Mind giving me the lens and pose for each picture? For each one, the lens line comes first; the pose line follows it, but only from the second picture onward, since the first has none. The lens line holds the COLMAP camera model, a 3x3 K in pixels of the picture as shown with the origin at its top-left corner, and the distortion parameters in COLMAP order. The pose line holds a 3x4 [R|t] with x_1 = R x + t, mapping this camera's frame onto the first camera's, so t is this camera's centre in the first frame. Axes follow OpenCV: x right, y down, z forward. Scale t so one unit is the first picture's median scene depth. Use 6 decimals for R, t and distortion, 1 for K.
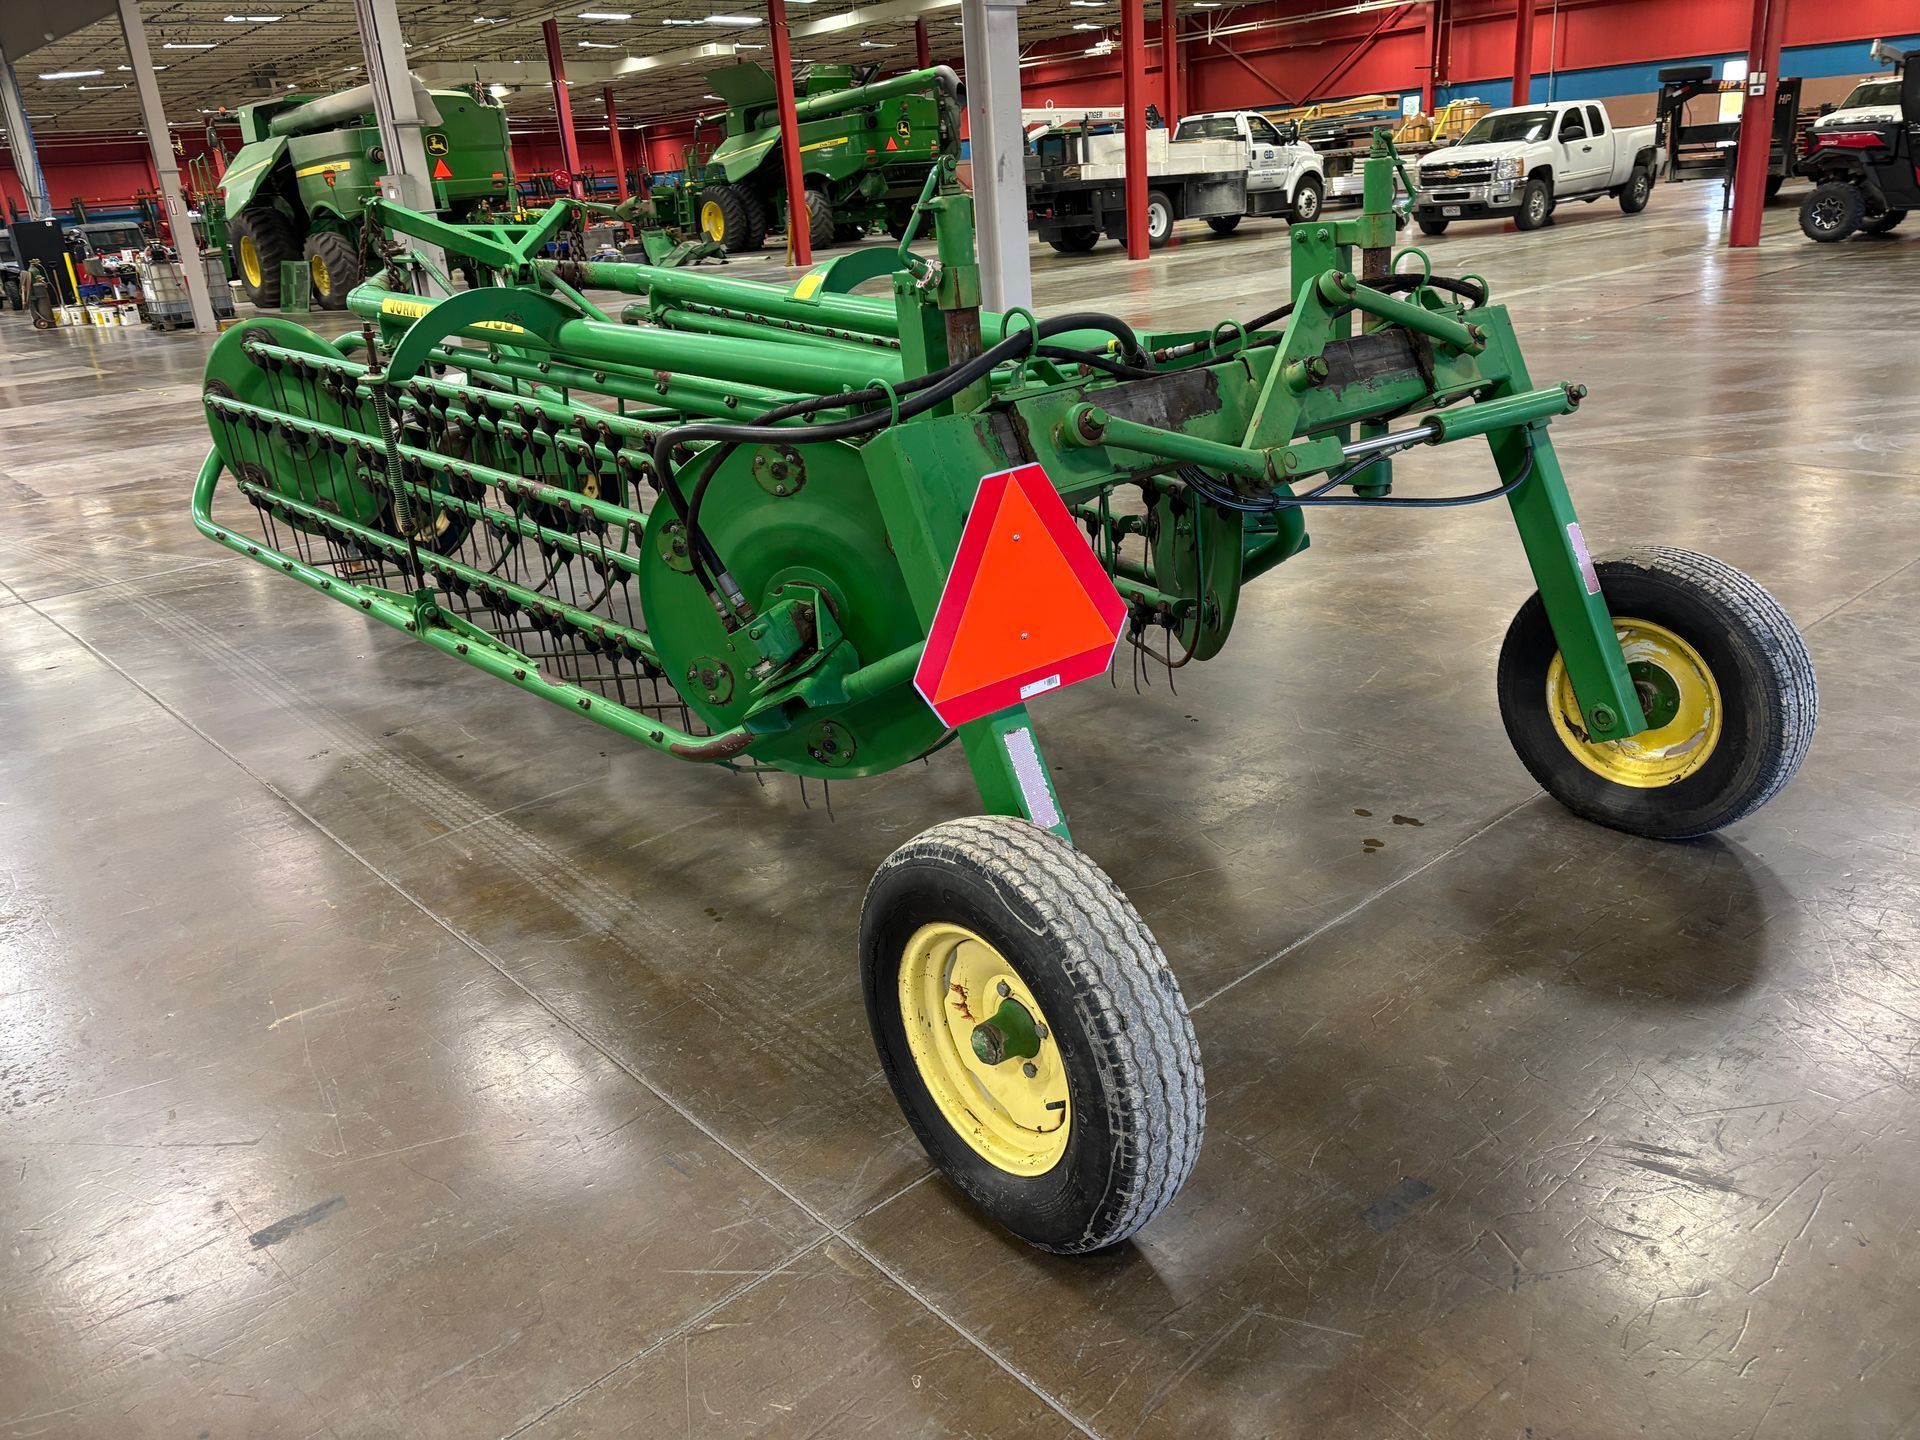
lens RADIAL K [[1449.4, 0, 965.1], [0, 1449.4, 711.7], [0, 0, 1]] dist [0.055966, -0.054109]
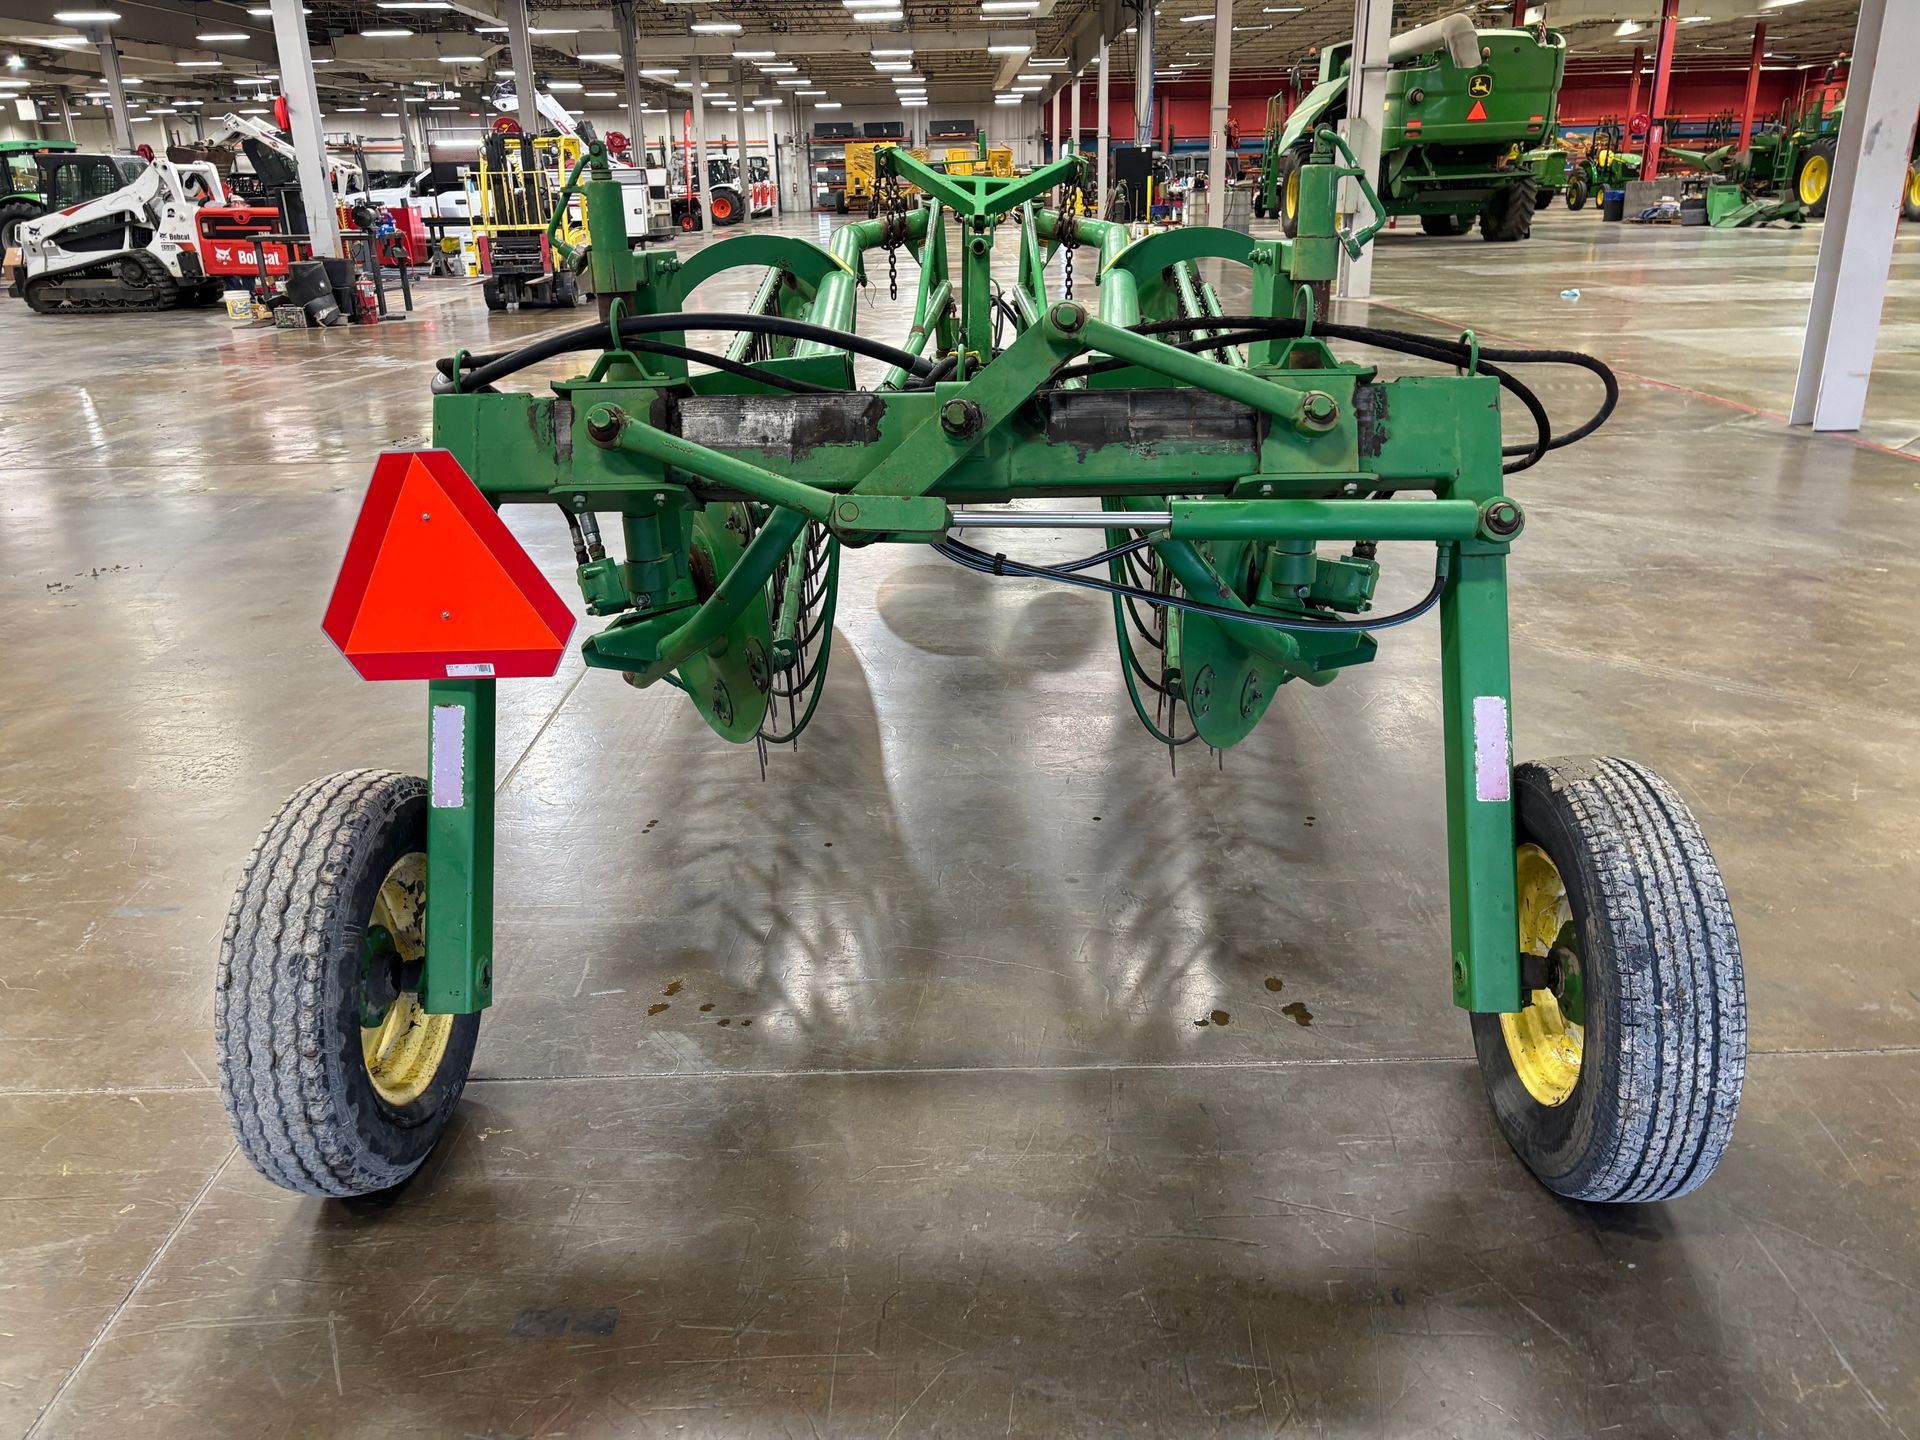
lens RADIAL K [[1449.4, 0, 955.9], [0, 1449.4, 691.9], [0, 0, 1]] dist [0.055966, -0.054109]
pose [[0.749891, 0.275396, -0.601515, 0.772058], [-0.260111, 0.958745, 0.114676, -0.173627], [0.608280, 0.070466, 0.790588, 0.338734]]
